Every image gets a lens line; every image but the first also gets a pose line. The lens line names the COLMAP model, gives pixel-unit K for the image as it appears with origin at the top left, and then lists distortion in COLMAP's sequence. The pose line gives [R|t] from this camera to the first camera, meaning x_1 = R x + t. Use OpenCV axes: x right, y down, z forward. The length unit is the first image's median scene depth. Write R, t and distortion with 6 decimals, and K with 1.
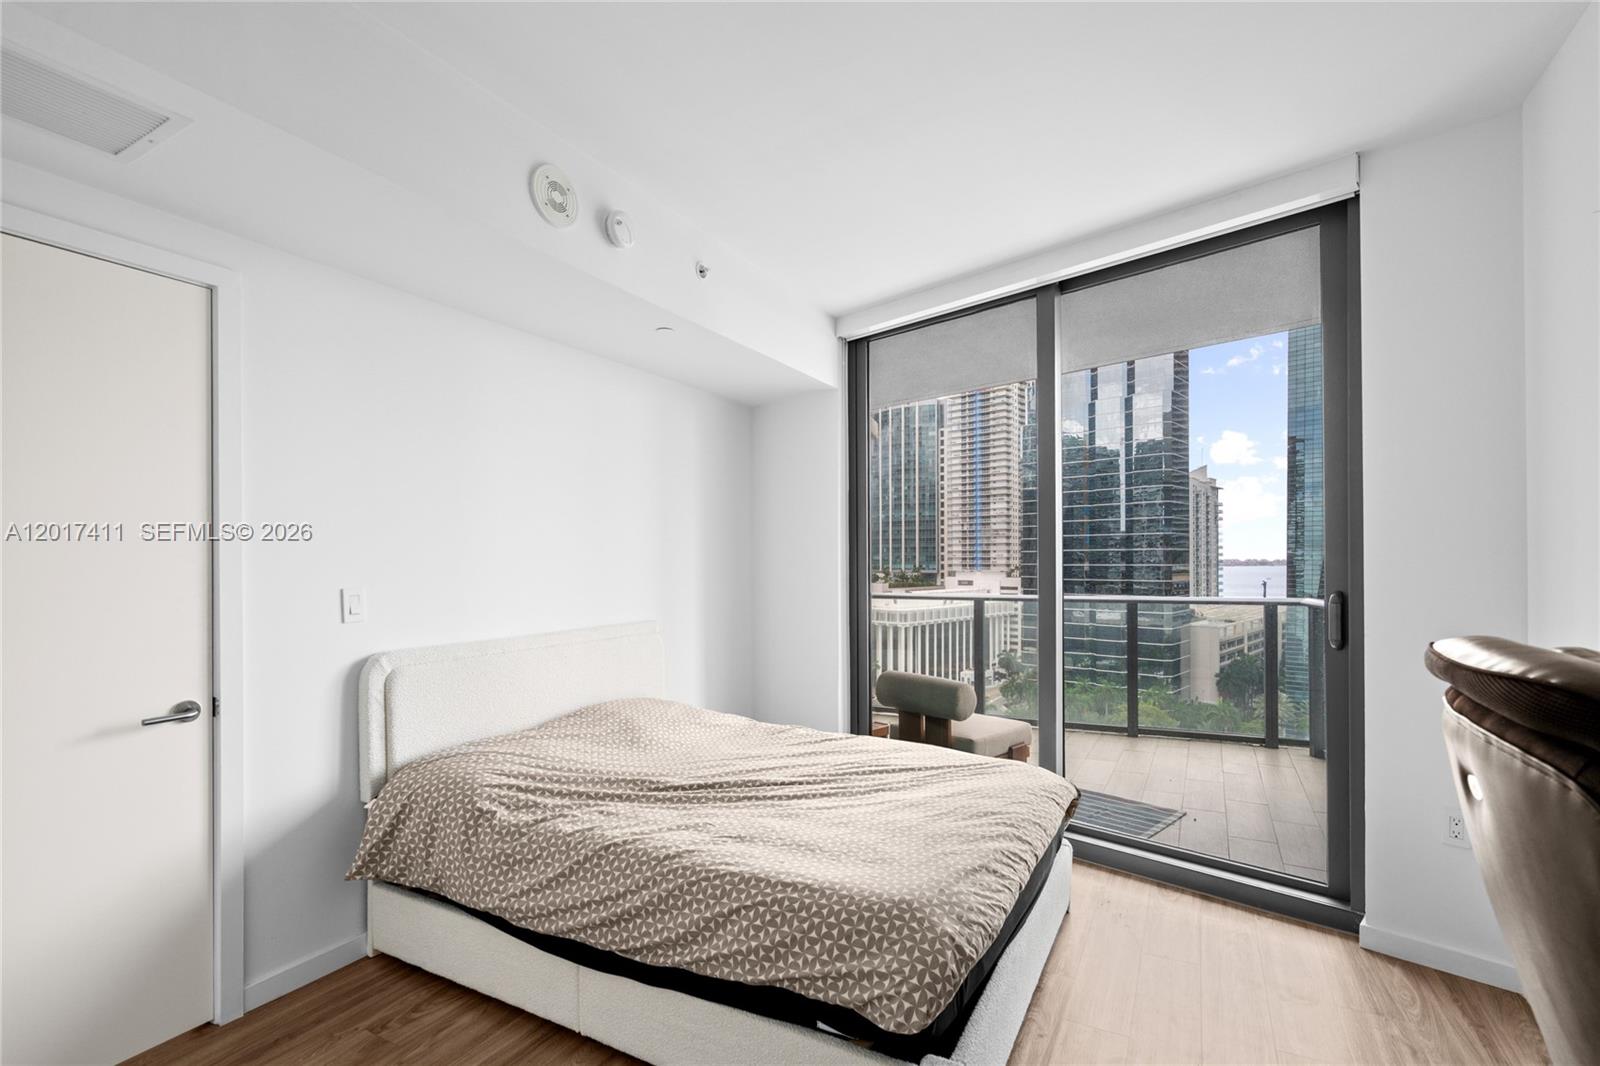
lens RADIAL K [[735.7, 0, 821.2], [0, 735.7, 558.8], [0, 0, 1]] dist [-0.009223, 0.005002]
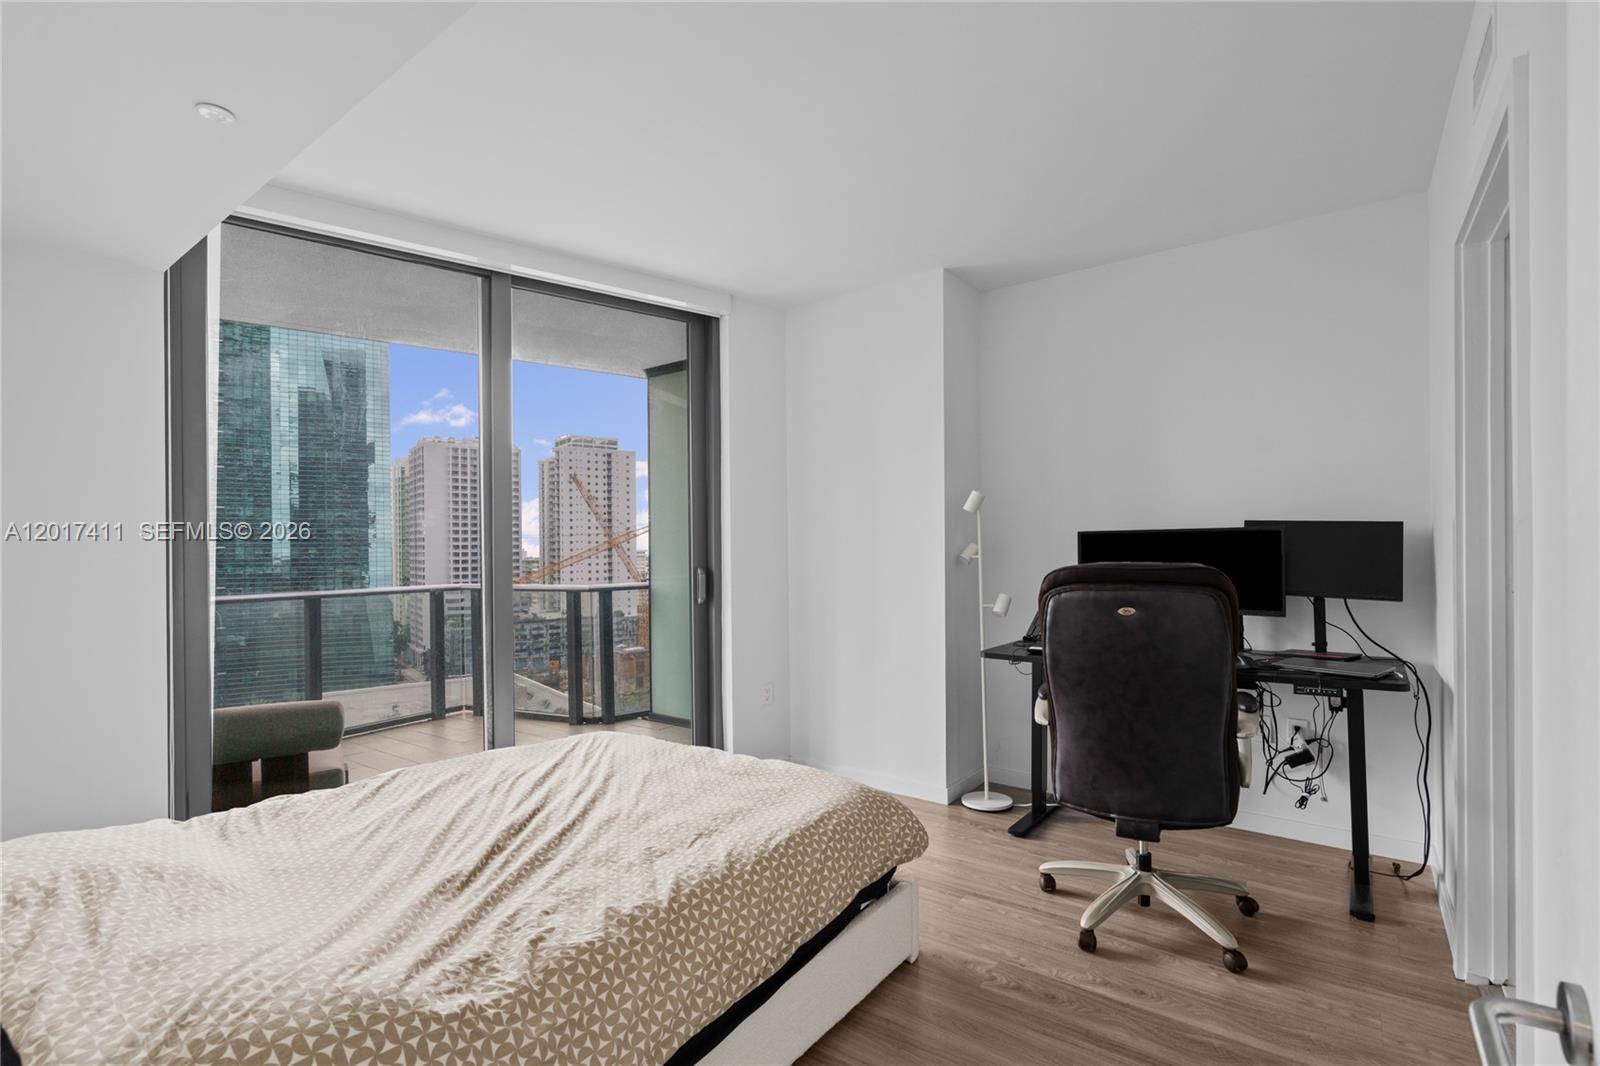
lens RADIAL K [[735.7, 0, 795.6], [0, 735.7, 547.4], [0, 0, 1]] dist [-0.009223, 0.005002]
pose [[0.138401, 0.008000, 0.990344, -0.868078], [0.007215, 0.999933, -0.009085, 0.022024], [-0.990350, 0.008403, 0.138334, 0.641107]]
